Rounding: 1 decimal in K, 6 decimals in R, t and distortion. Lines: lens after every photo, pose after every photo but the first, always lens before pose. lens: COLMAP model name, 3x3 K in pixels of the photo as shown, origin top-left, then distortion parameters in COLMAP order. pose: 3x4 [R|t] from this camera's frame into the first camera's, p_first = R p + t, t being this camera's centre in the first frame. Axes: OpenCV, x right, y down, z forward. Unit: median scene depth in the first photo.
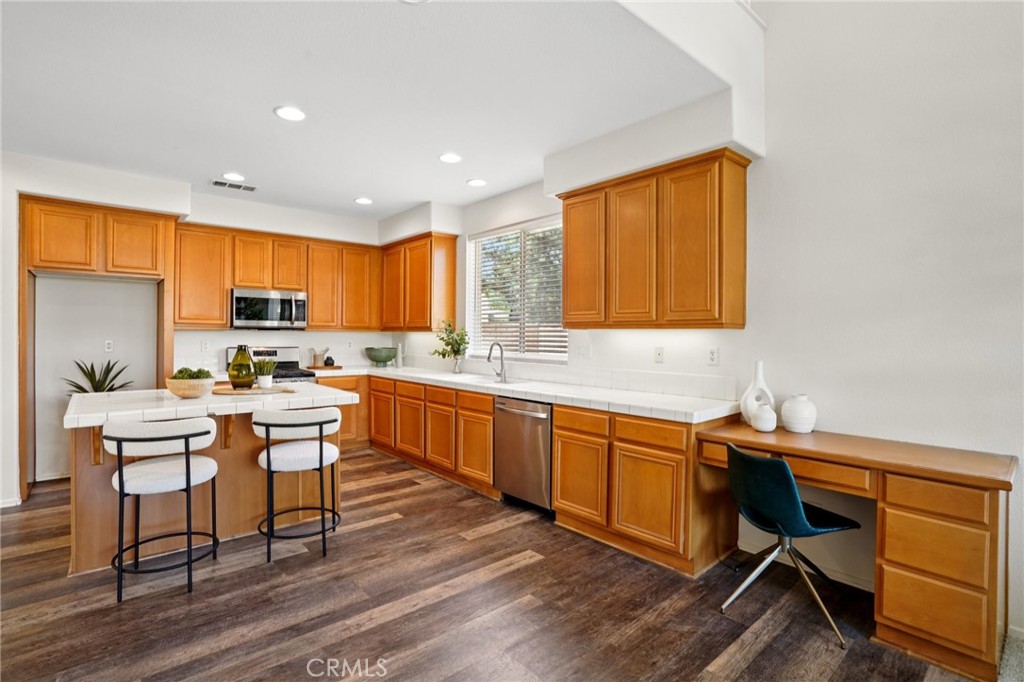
lens RADIAL K [[486.9, 0, 513.8], [0, 486.9, 337.4], [0, 0, 1]] dist [-0.054116, 0.017689]
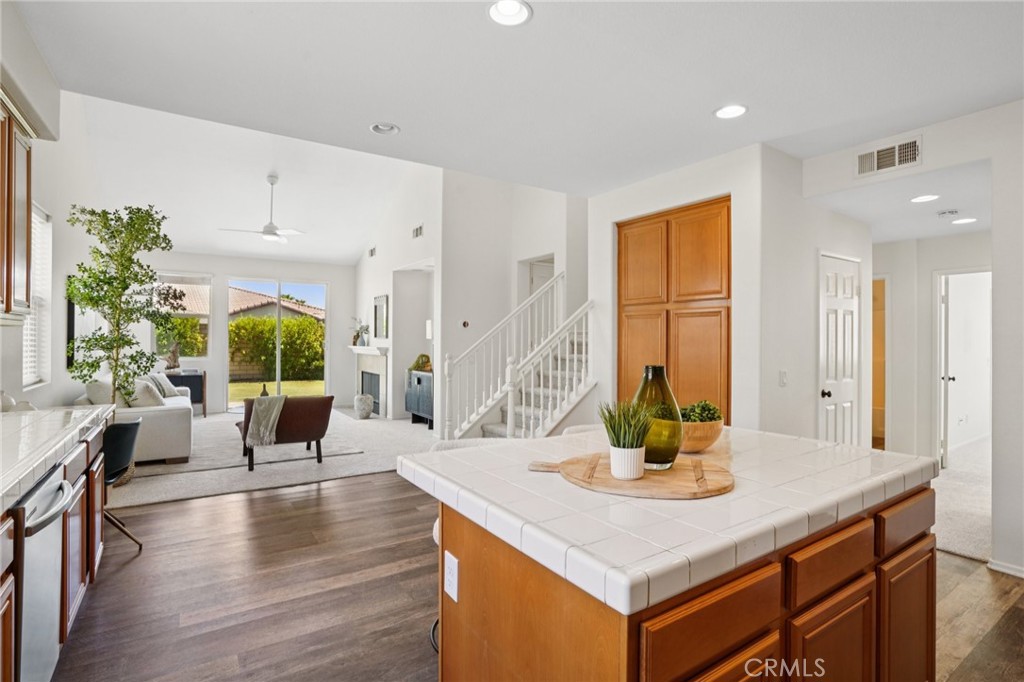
lens RADIAL K [[485.8, 0, 508.2], [0, 485.8, 334.4], [0, 0, 1]] dist [-0.042149, -0.000123]
pose [[-0.990996, -0.008299, 0.133637, -0.379508], [-0.008190, 0.999966, 0.001364, -0.010325], [-0.133644, 0.000257, -0.991029, 1.126862]]
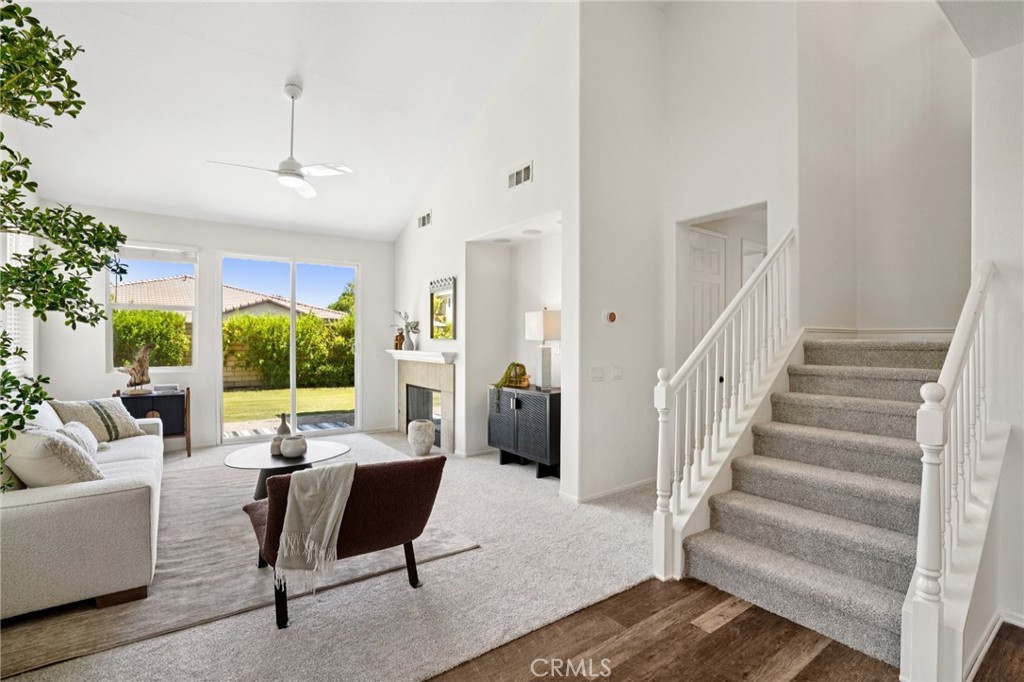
lens RADIAL K [[470.8, 0, 512.0], [0, 470.8, 341.0], [0, 0, 1]] dist [-0.052104, 0.011333]
pose [[-0.995223, -0.008080, 0.097291, 0.060514], [-0.006785, 0.999884, 0.013629, -0.003055], [-0.097389, 0.012904, -0.995163, 0.577121]]
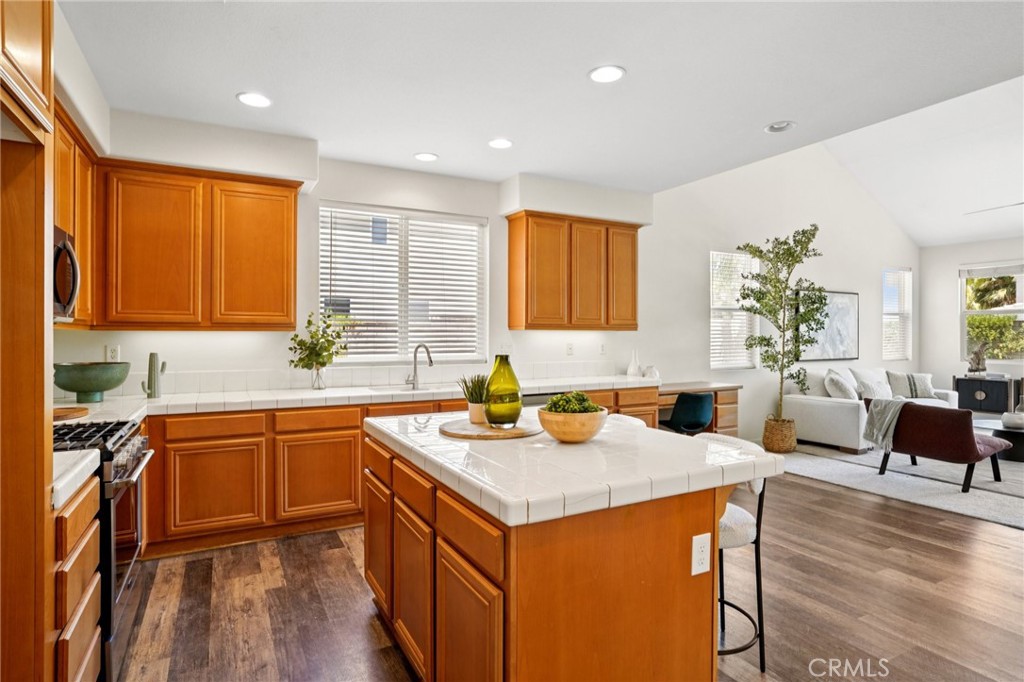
lens RADIAL K [[544.3, 0, 512.0], [0, 544.3, 341.0], [0, 0, 1]] dist [-0.028292, -0.000304]
pose [[0.221231, -0.012747, 0.975138, -0.974307], [0.008799, 0.999900, 0.011075, -0.004813], [-0.975182, 0.006130, 0.221321, 0.643015]]
